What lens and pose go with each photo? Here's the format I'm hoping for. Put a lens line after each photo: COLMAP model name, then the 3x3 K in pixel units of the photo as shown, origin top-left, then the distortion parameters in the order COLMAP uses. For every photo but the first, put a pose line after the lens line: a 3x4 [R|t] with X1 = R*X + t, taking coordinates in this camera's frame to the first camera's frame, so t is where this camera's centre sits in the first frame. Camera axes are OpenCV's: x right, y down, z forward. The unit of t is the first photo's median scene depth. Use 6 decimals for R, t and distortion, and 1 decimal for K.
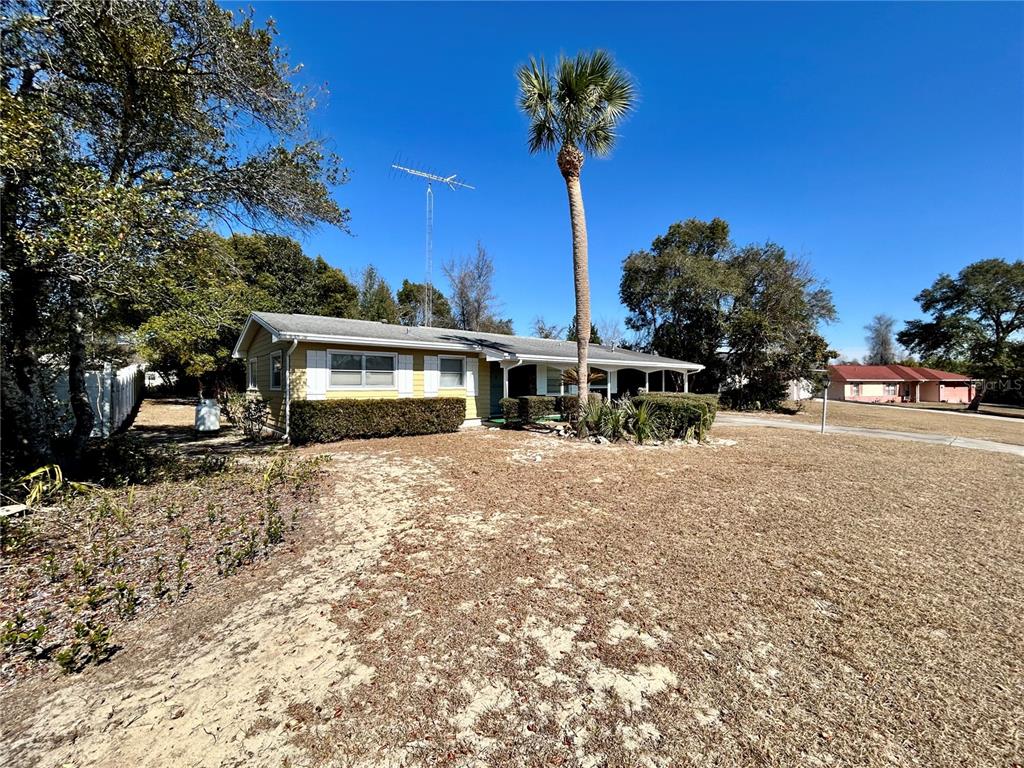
lens RADIAL K [[416.5, 0, 510.9], [0, 416.5, 381.3], [0, 0, 1]] dist [-0.003635, 0.002294]
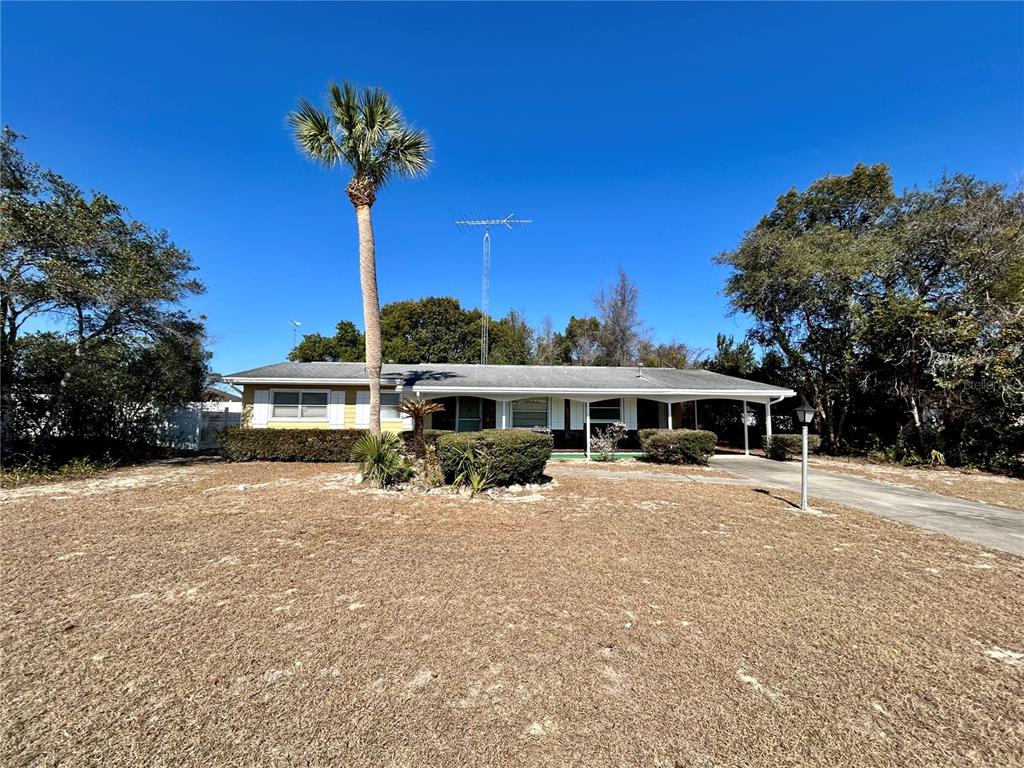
lens RADIAL K [[416.5, 0, 510.9], [0, 416.5, 381.3], [0, 0, 1]] dist [-0.003635, 0.002294]
pose [[0.821488, -0.047302, -0.568261, 0.836083], [-0.001888, 0.996322, -0.085664, 0.007622], [0.570223, 0.071445, 0.818377, 0.357185]]
